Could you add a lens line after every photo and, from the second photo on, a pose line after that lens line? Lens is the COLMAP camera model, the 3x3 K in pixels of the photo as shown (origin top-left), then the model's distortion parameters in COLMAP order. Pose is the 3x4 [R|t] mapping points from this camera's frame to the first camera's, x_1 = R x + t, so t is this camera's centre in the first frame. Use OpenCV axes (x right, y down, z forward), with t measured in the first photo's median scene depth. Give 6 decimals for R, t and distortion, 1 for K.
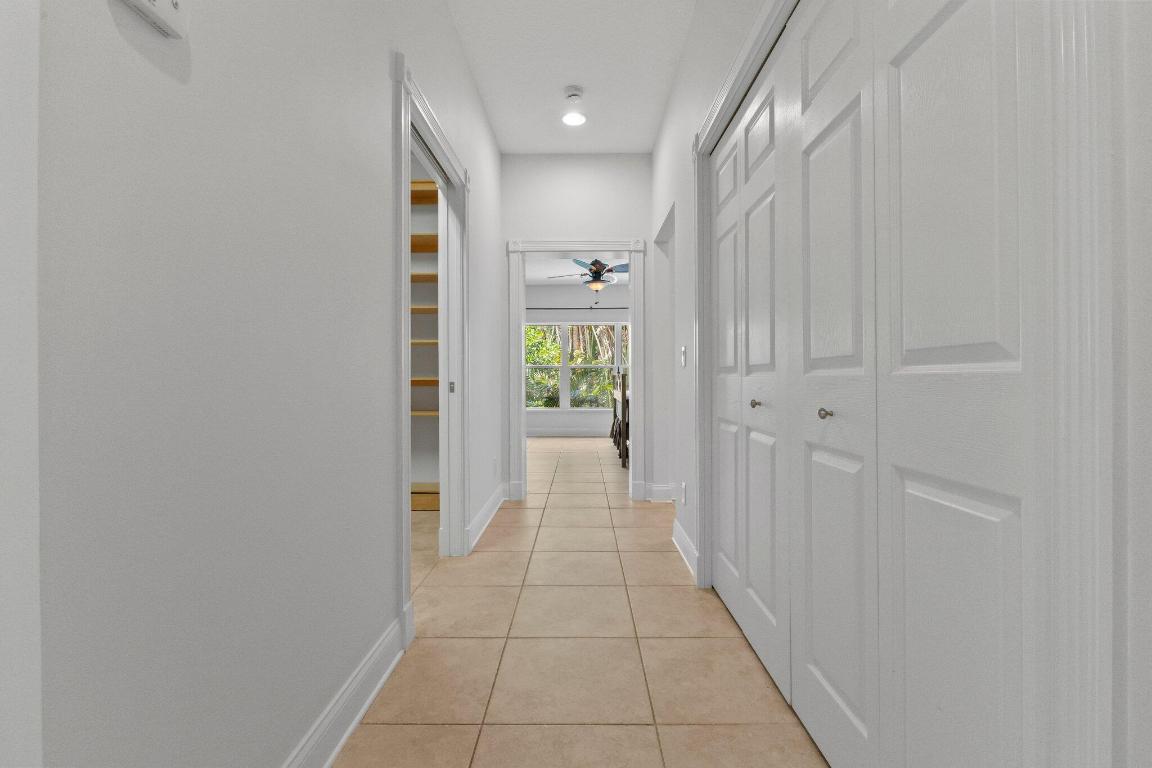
lens RADIAL K [[524.6, 0, 576.8], [0, 524.6, 380.8], [0, 0, 1]] dist [-0.005552, 0.000326]
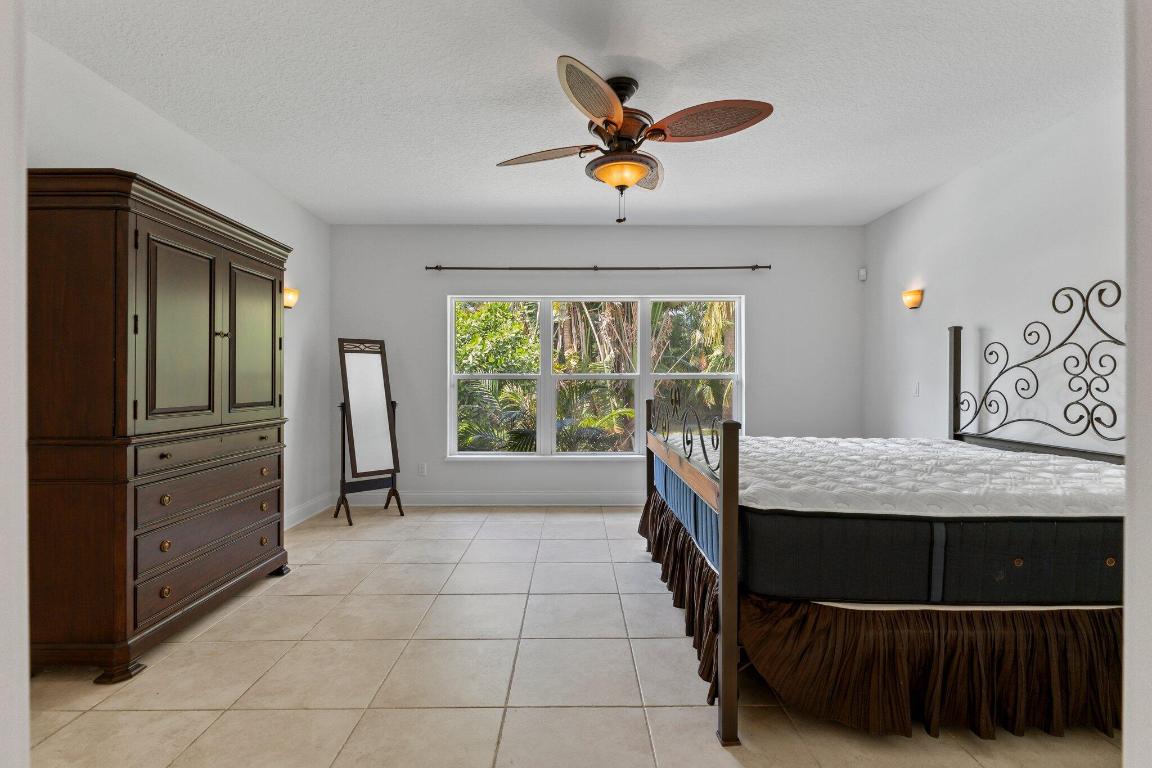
lens RADIAL K [[524.6, 0, 575.1], [0, 524.6, 382.0], [0, 0, 1]] dist [-0.005552, 0.000326]
pose [[0.999905, 0.003761, 0.013269, -0.000210], [-0.003771, 0.999993, 0.000757, -0.013627], [-0.013266, -0.000807, 0.999912, 0.283754]]
